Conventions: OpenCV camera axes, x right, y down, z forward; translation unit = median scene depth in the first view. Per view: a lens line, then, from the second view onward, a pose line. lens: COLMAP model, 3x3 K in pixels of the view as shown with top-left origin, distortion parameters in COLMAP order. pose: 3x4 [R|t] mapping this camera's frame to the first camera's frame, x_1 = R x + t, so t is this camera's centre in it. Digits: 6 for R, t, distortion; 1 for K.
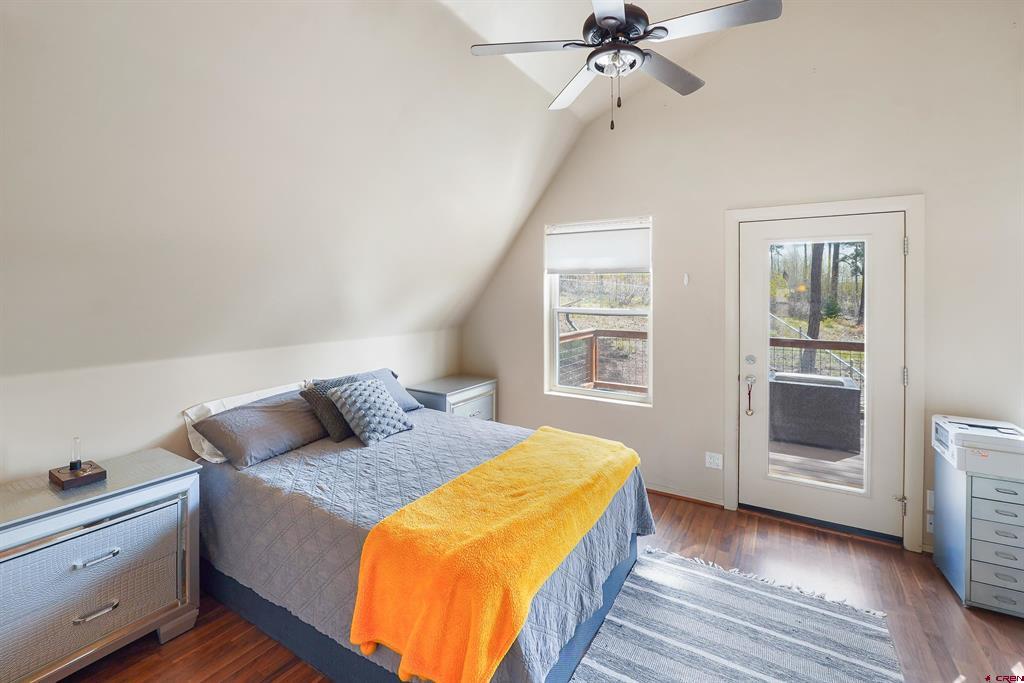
lens RADIAL K [[450.4, 0, 497.2], [0, 450.4, 304.4], [0, 0, 1]] dist [-0.000736, 0.000209]
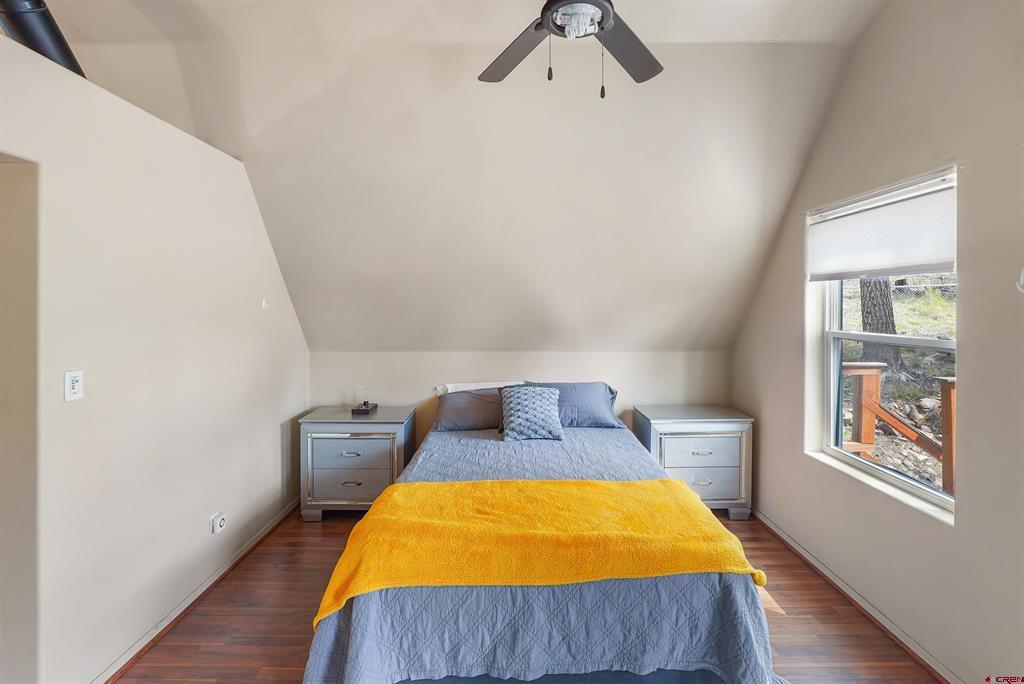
lens RADIAL K [[440.6, 0, 512.8], [0, 440.6, 308.5], [0, 0, 1]] dist [-0.002228, -0.000060]
pose [[0.539120, -0.001105, -0.842228, 0.648203], [-0.016163, 0.999801, -0.011658, -0.016635], [0.842074, 0.019898, 0.538995, 0.365659]]
